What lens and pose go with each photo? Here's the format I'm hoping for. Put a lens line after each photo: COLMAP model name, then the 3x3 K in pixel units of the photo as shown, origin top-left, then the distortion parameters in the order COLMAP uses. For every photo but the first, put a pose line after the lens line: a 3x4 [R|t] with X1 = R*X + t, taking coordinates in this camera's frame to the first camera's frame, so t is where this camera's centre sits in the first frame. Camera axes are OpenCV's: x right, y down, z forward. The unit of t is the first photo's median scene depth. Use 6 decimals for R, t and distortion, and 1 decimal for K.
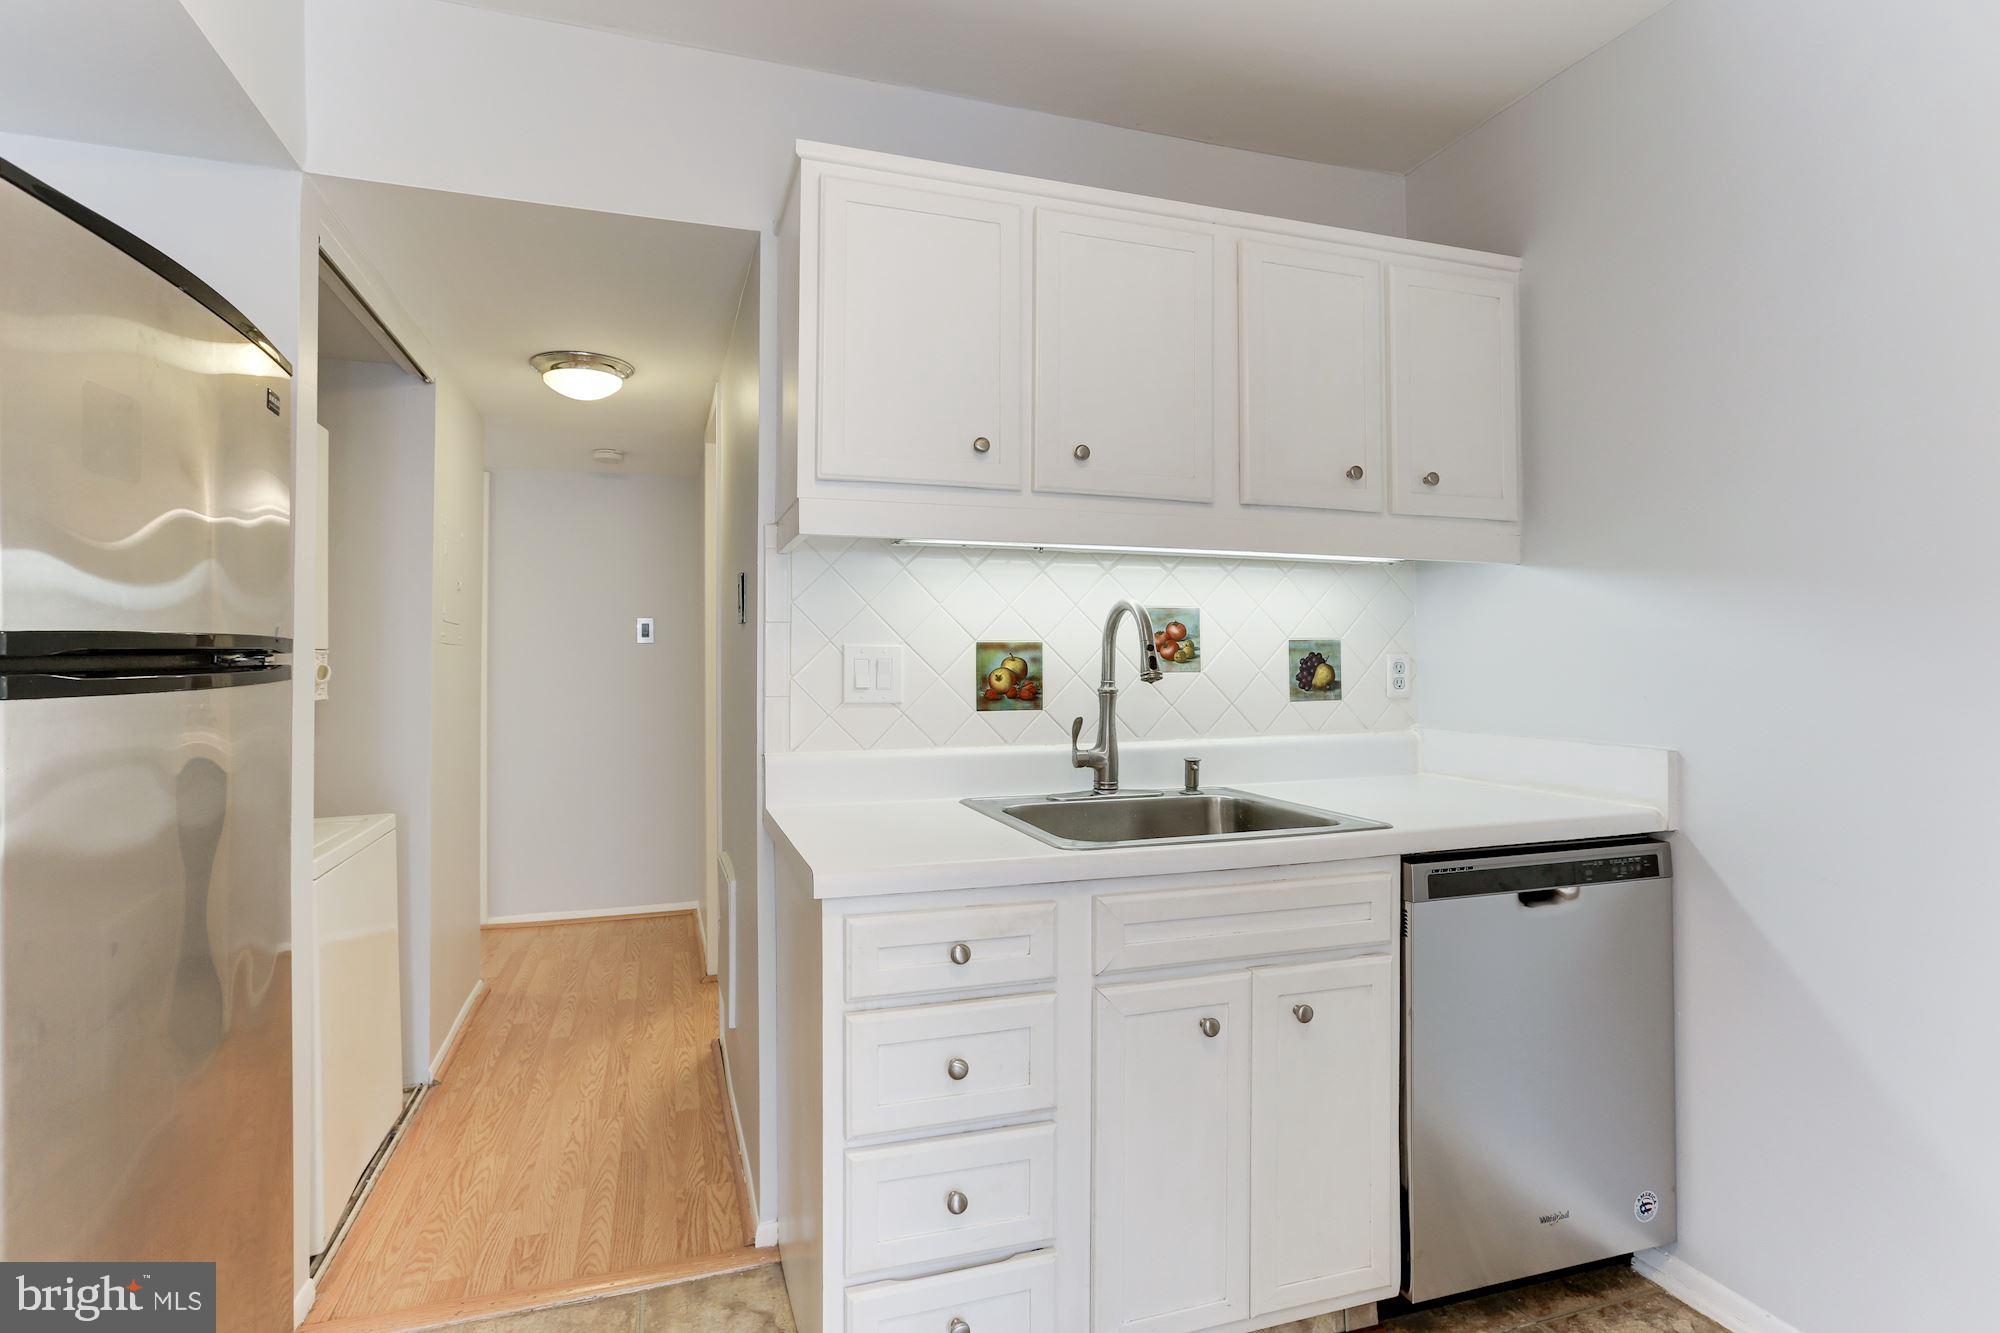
lens RADIAL K [[973.3, 0, 1020.5], [0, 973.3, 654.6], [0, 0, 1]] dist [-0.050318, 0.028692]
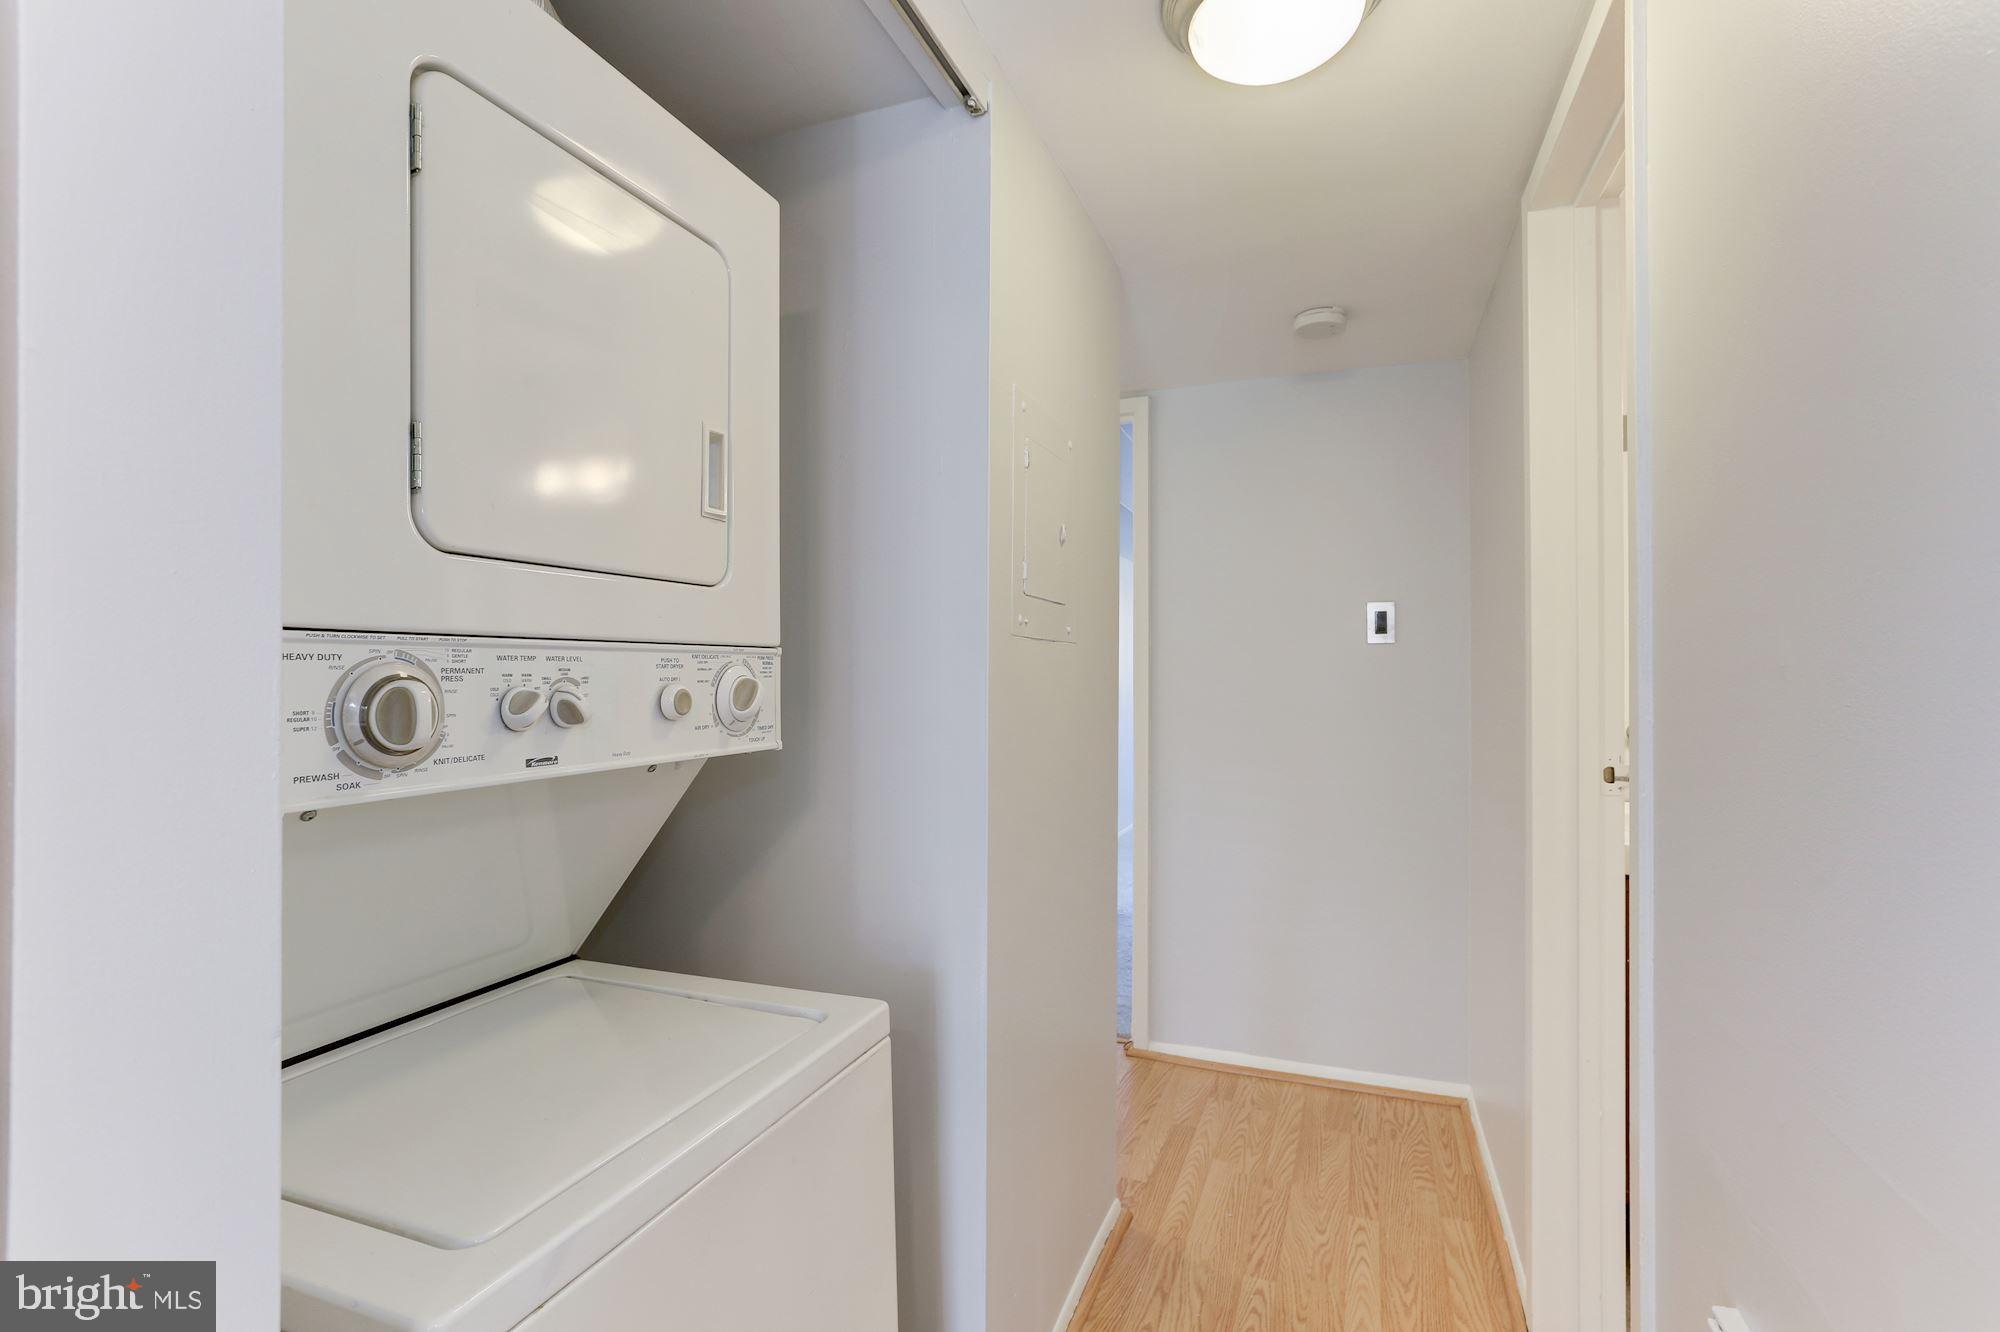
lens RADIAL K [[919.2, 0, 1000.0], [0, 919.2, 666.0], [0, 0, 1]] dist [-0.062337, 0.062066]
pose [[0.749700, -0.004981, -0.661759, -0.222361], [0.003072, 0.999987, -0.004047, 0.004545], [0.661771, 0.001001, 0.749706, 0.486146]]
